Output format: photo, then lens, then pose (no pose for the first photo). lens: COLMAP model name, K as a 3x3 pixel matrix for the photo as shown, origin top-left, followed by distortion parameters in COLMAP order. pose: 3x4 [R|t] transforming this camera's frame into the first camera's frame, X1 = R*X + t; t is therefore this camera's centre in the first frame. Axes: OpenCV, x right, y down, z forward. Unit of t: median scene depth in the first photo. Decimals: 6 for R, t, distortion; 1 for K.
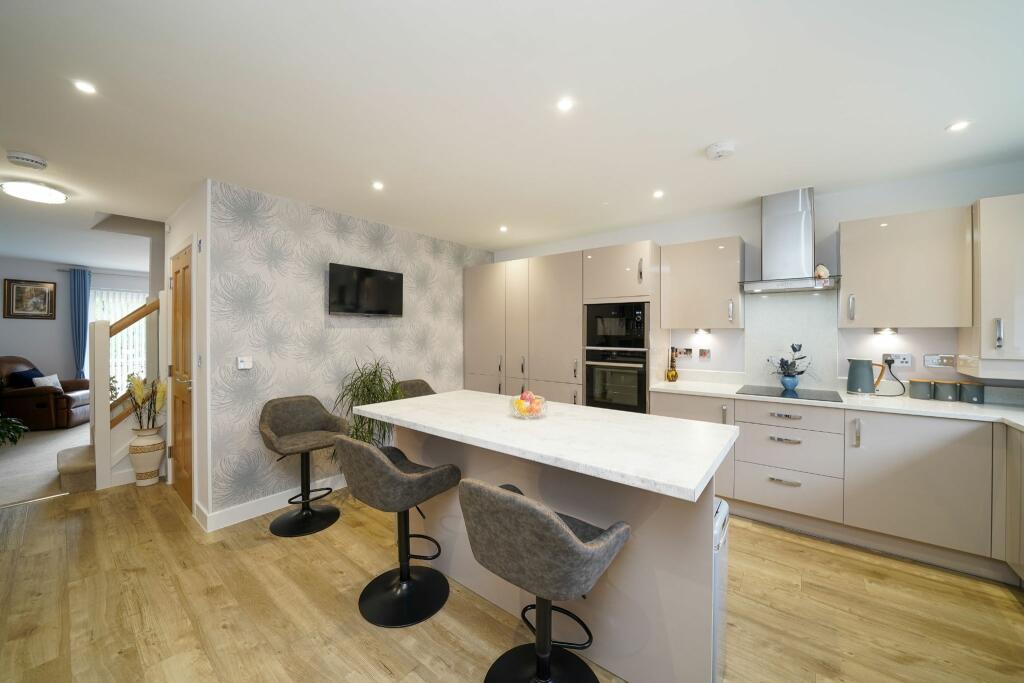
lens RADIAL K [[366.3, 0, 530.2], [0, 366.3, 333.5], [0, 0, 1]] dist [-0.040361, 0.005255]
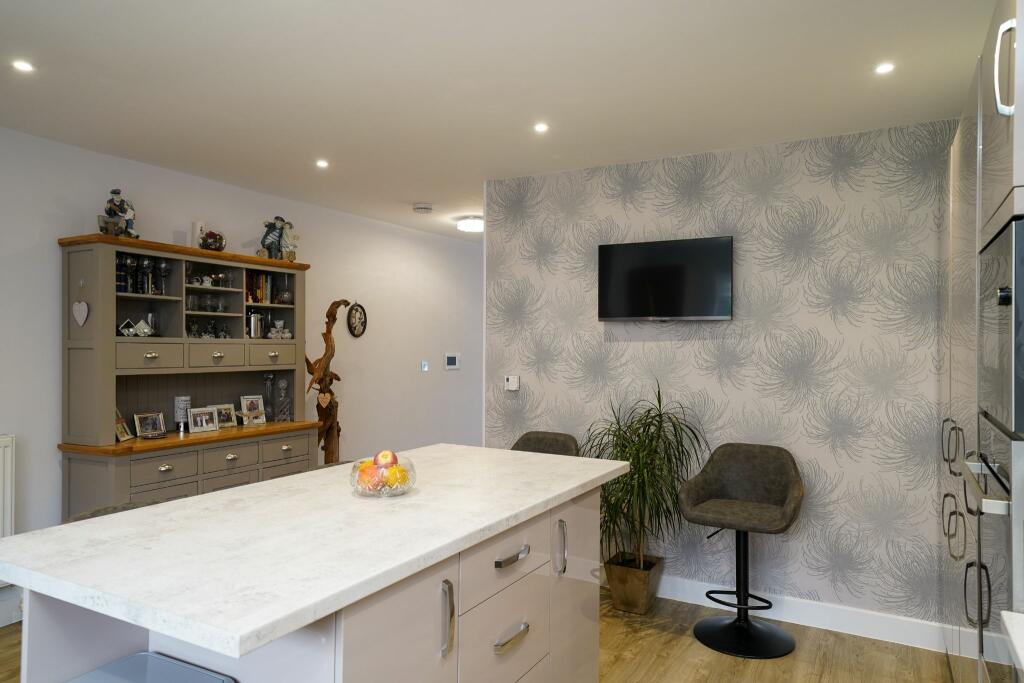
lens RADIAL K [[699.4, 0, 512.0], [0, 699.4, 341.5], [0, 0, 1]] dist [0.053898, -0.001522]
pose [[0.132257, -0.005364, -0.991201, 0.768665], [-0.007862, 0.999948, -0.006460, -0.005909], [0.991184, 0.008647, 0.132208, 0.703246]]
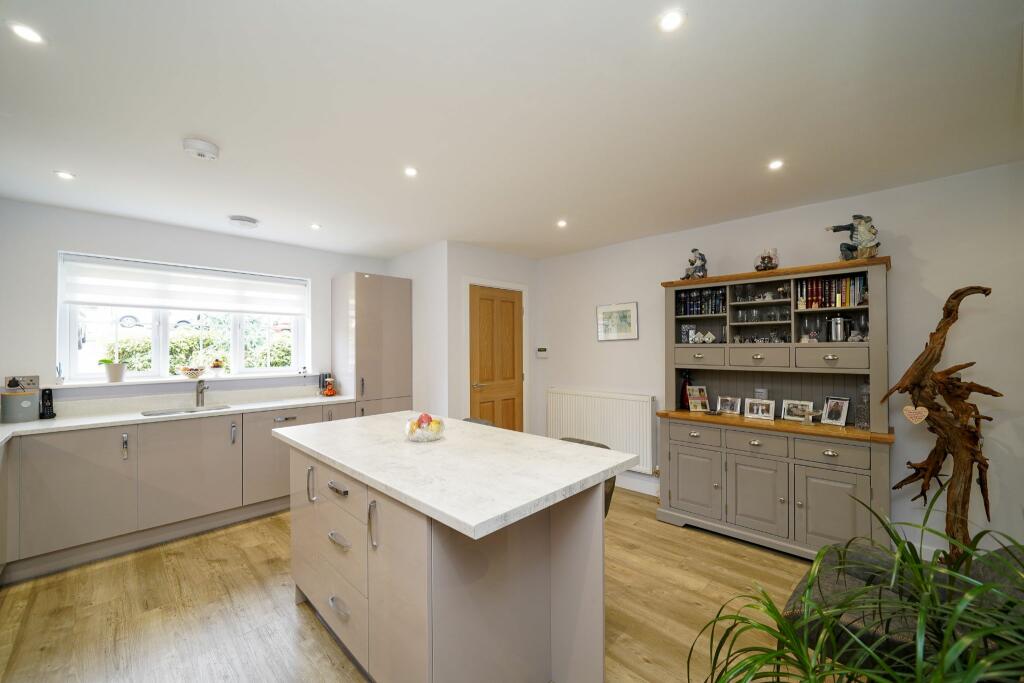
lens RADIAL K [[420.4, 0, 512.0], [0, 420.4, 341.5], [0, 0, 1]] dist [0.000921, 0.000028]
pose [[-0.987696, 0.006795, 0.156236, -0.278774], [0.004325, 0.999860, -0.016141, -0.006431], [-0.156324, -0.015267, -0.987588, 1.408163]]
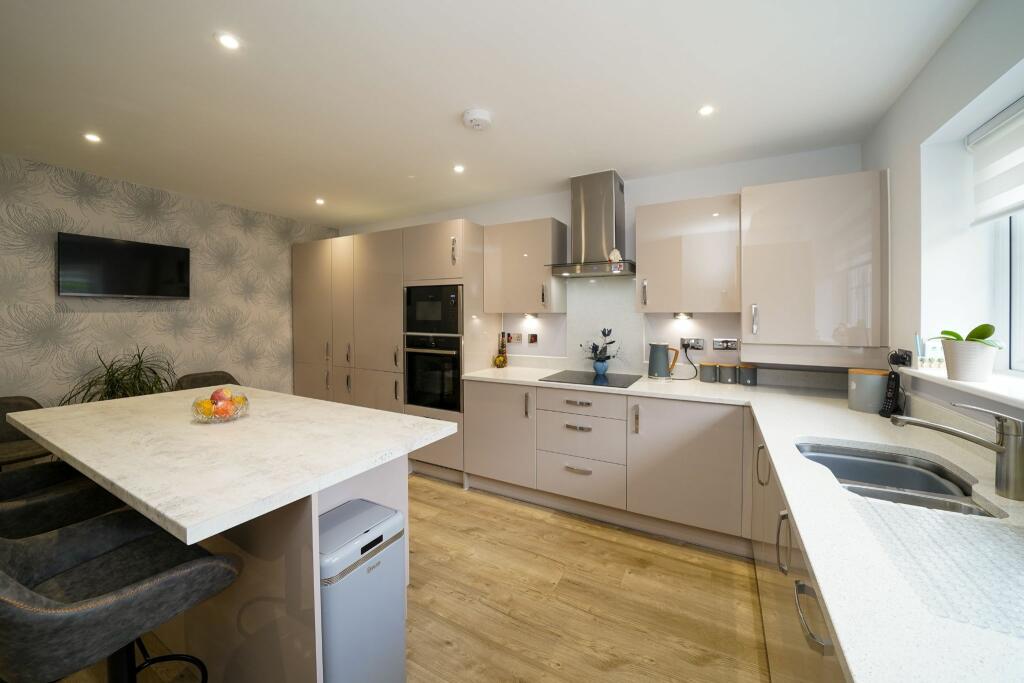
lens RADIAL K [[361.8, 0, 532.5], [0, 361.8, 320.9], [0, 0, 1]] dist [-0.030484, 0.000069]
pose [[0.983557, -0.002943, 0.180575, 0.370033], [0.000809, 0.999929, 0.011888, -0.004568], [-0.180597, -0.011547, 0.983489, 0.052787]]
